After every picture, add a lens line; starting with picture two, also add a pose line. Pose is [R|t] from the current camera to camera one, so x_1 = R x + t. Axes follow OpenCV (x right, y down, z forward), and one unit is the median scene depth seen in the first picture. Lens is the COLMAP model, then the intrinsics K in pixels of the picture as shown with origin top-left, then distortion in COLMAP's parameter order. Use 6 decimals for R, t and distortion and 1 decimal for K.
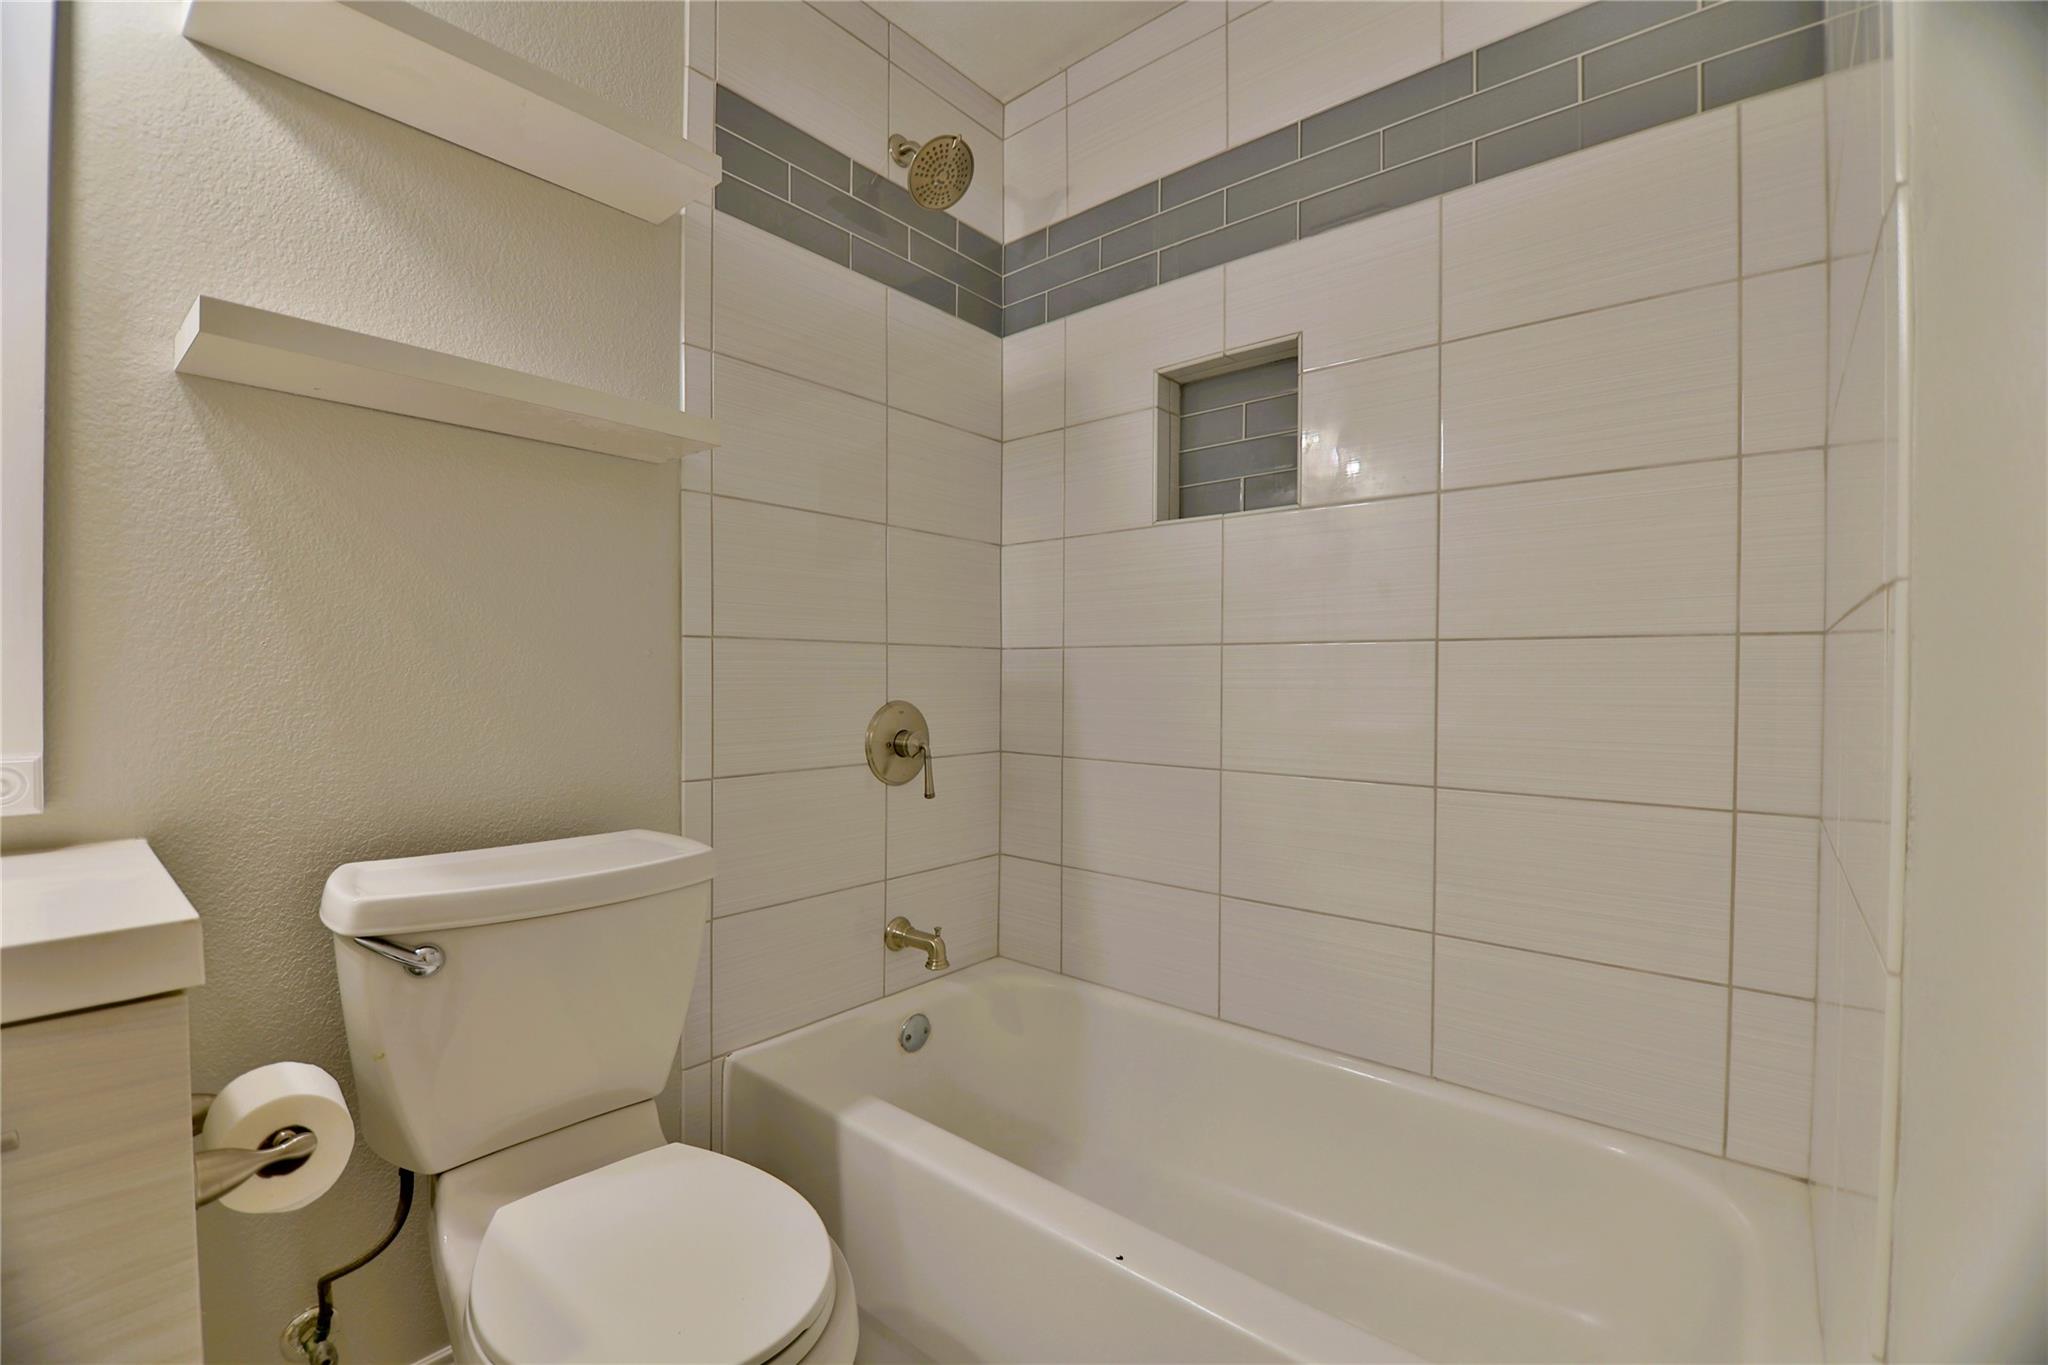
lens RADIAL K [[868.0, 0, 1021.4], [0, 868.0, 685.0], [0, 0, 1]] dist [0.001021, -0.010503]
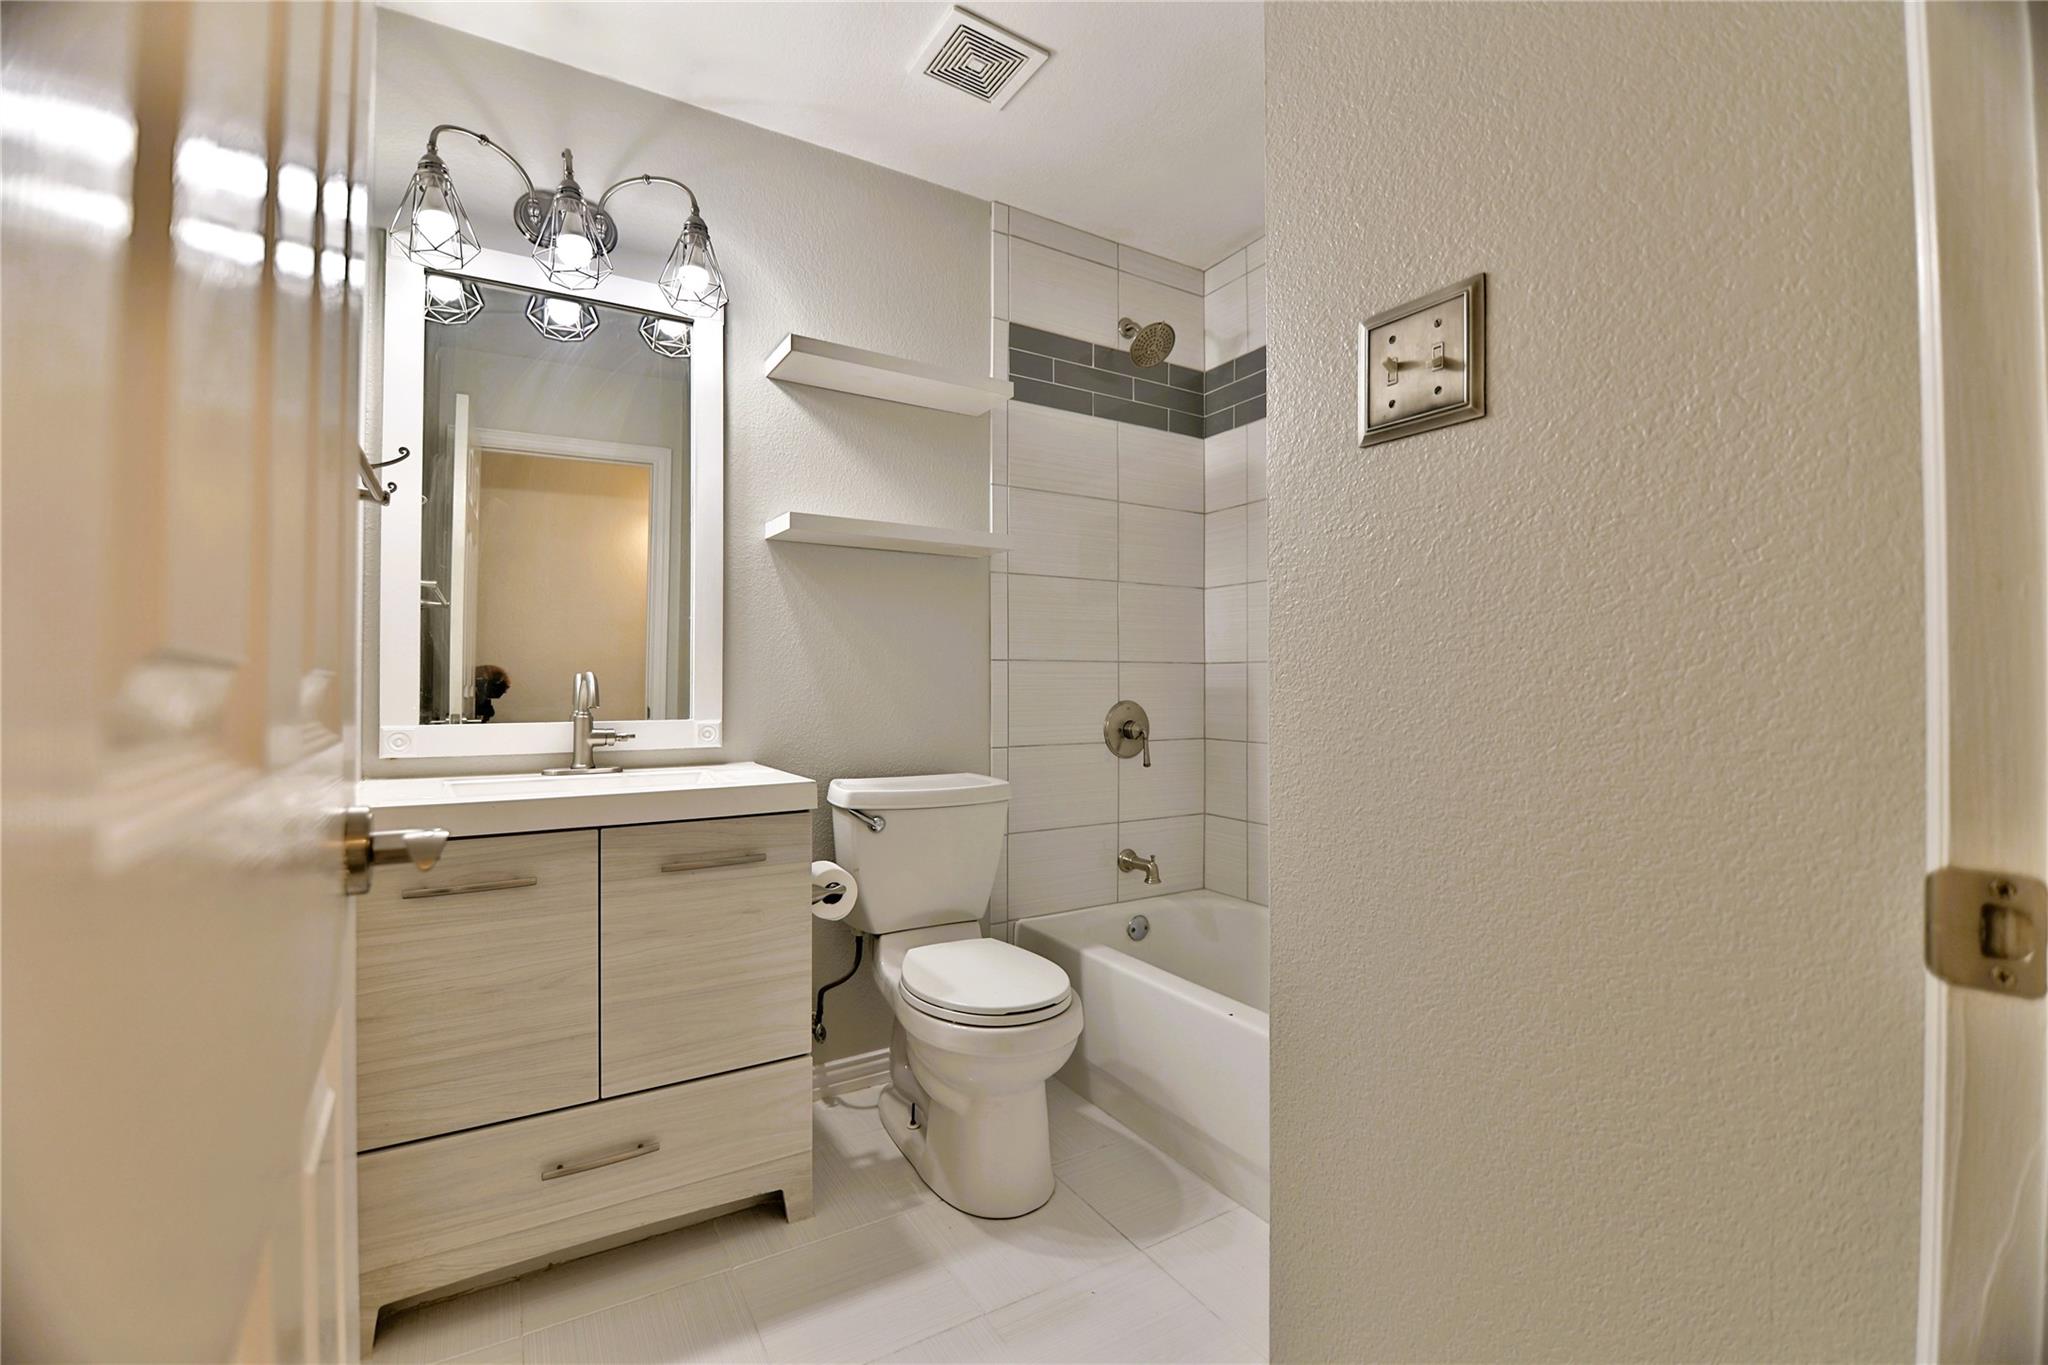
lens RADIAL K [[868.0, 0, 1021.4], [0, 868.0, 685.0], [0, 0, 1]] dist [0.001021, -0.010503]
pose [[0.950652, -0.004797, -0.310223, 0.148303], [0.000905, 0.999919, -0.012687, 0.010525], [0.310259, 0.011780, 0.950579, -0.462512]]
